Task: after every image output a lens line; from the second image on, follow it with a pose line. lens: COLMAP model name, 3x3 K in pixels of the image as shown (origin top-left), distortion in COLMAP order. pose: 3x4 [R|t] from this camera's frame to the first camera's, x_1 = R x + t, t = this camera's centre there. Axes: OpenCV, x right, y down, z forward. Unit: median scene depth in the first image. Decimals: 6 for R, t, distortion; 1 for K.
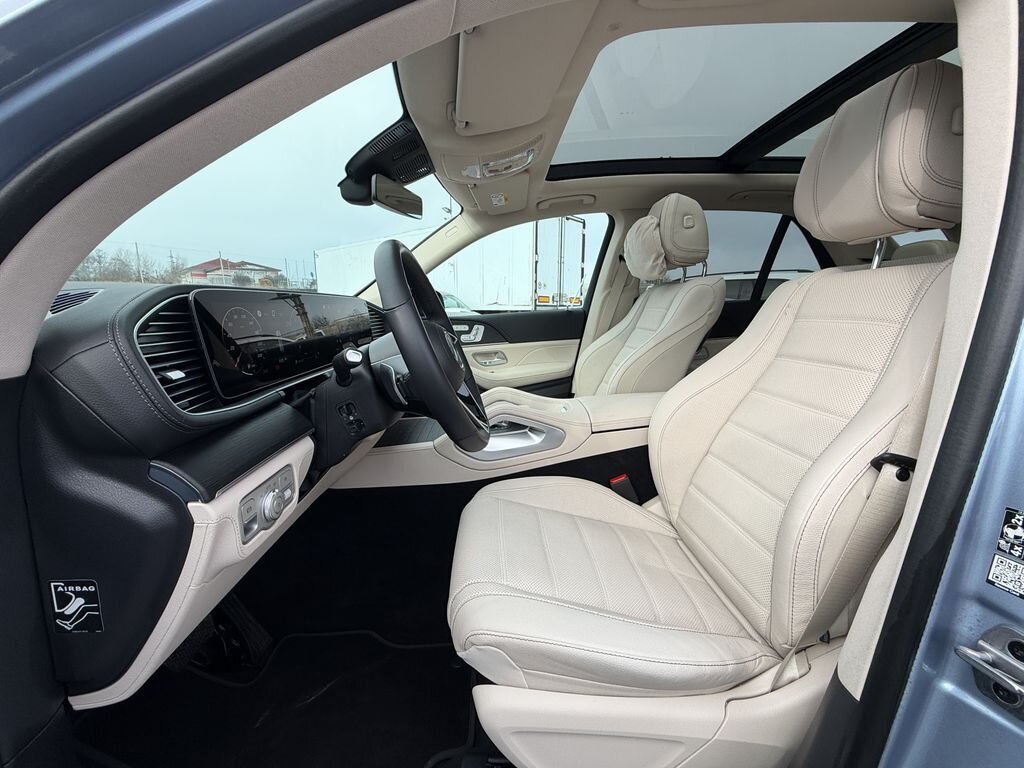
lens RADIAL K [[410.2, 0, 516.1], [0, 410.2, 382.8], [0, 0, 1]] dist [-0.000205, -0.000673]
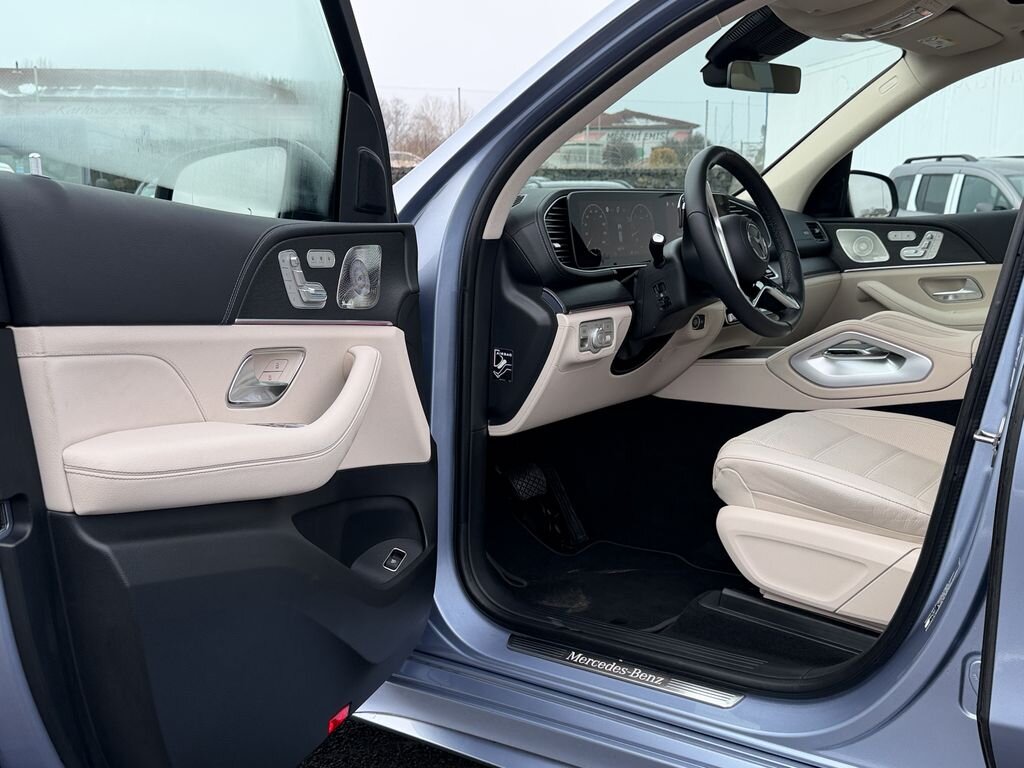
lens RADIAL K [[1086.8, 0, 509.6], [0, 1086.8, 380.4], [0, 0, 1]] dist [0.212161, -0.538566]
pose [[0.779883, 0.089139, -0.619546, 1.274005], [-0.105803, 0.994338, 0.009878, 0.353952], [0.616919, 0.057846, 0.784898, -1.800364]]
